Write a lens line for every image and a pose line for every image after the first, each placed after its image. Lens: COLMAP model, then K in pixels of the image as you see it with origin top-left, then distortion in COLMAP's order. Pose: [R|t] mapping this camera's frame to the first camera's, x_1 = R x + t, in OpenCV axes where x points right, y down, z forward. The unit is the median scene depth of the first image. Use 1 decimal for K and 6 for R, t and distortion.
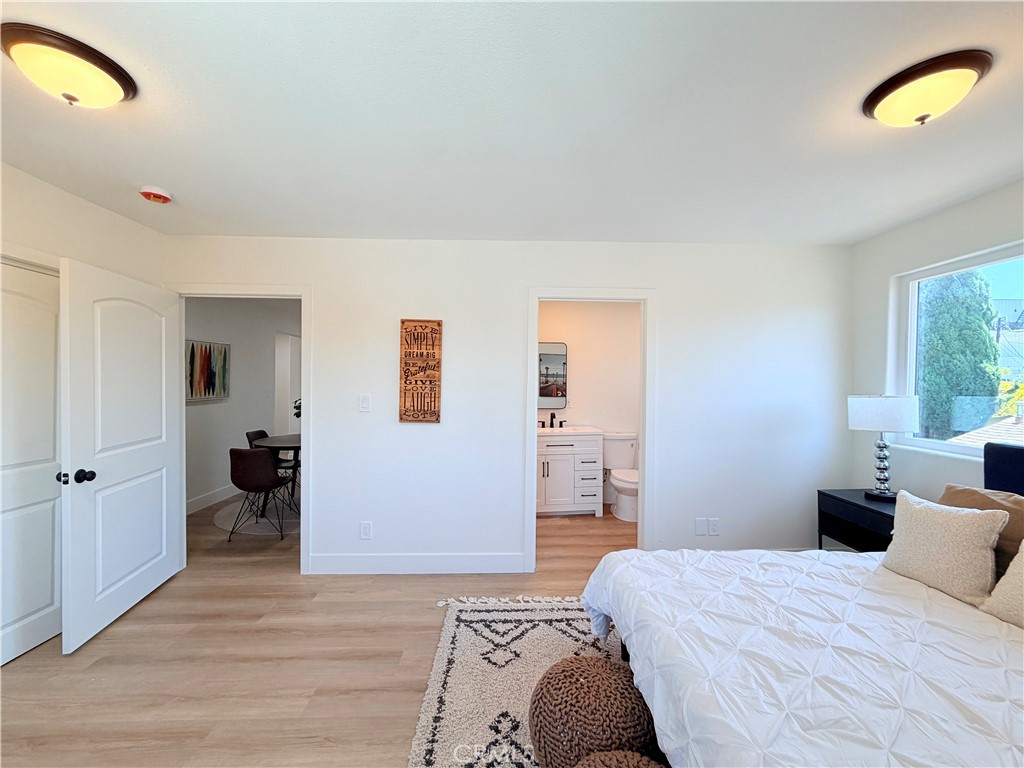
lens RADIAL K [[407.3, 0, 507.0], [0, 407.3, 384.5], [0, 0, 1]] dist [0.000214, -0.000623]
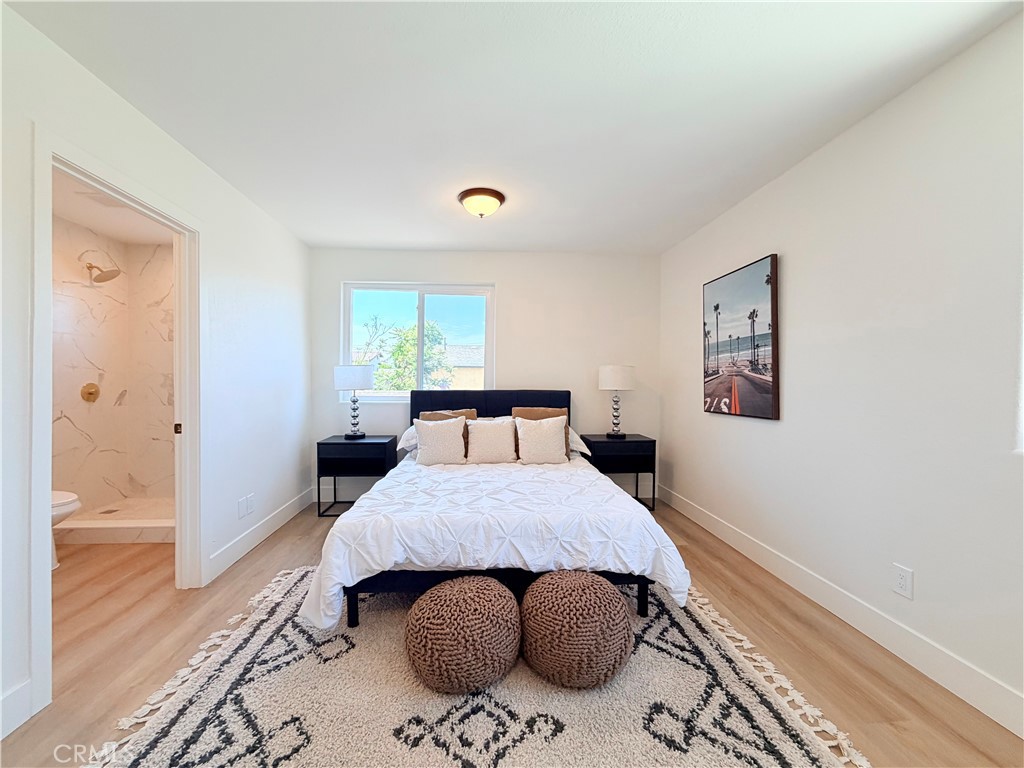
lens RADIAL K [[407.3, 0, 508.1], [0, 407.3, 384.1], [0, 0, 1]] dist [0.000214, -0.000623]
pose [[-0.049740, -0.014972, 0.998650, -0.465153], [-0.001728, 0.999887, 0.014905, 0.062441], [-0.998761, -0.000984, -0.049761, 0.470760]]
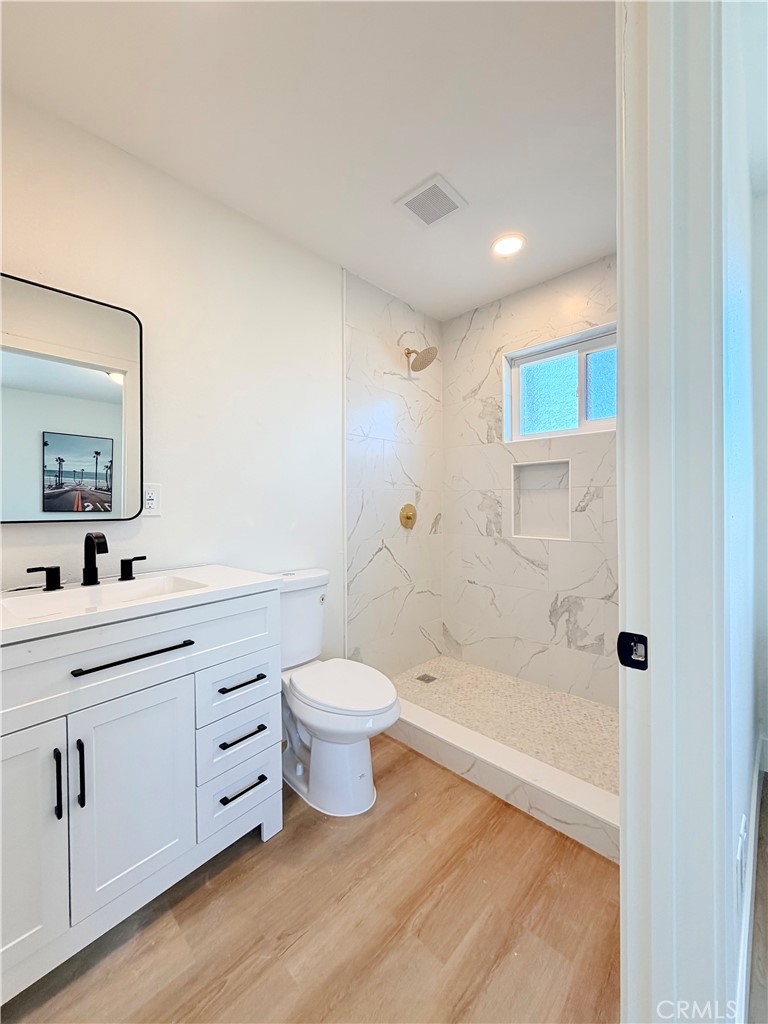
lens RADIAL K [[407.3, 0, 383.4], [0, 407.3, 508.8], [0, 0, 1]] dist [0.000214, -0.000623]
pose [[0.716726, -0.015187, 0.697189, 0.090146], [0.010322, 0.999884, 0.011170, 0.078473], [-0.697278, -0.000809, 0.716800, 0.999332]]
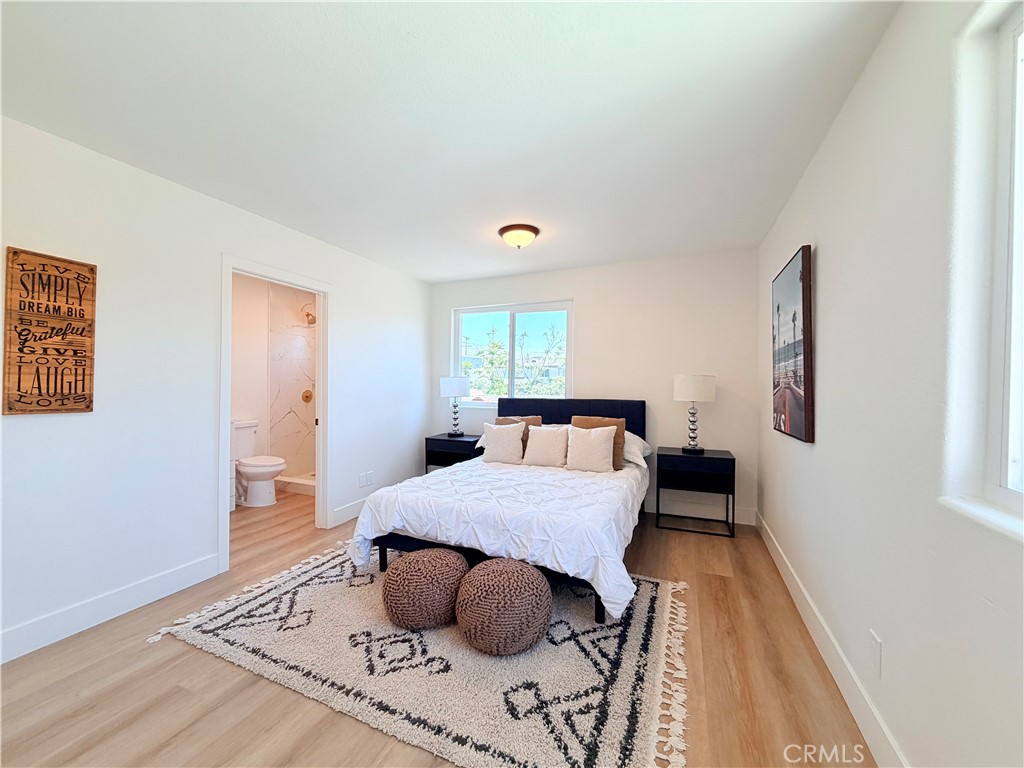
lens RADIAL K [[407.3, 0, 509.6], [0, 407.3, 384.2], [0, 0, 1]] dist [0.000214, -0.000623]
pose [[0.412409, -0.005020, 0.910985, -0.508307], [-0.000487, 0.999983, 0.005730, 0.043150], [-0.910999, -0.002807, 0.412400, 0.058659]]
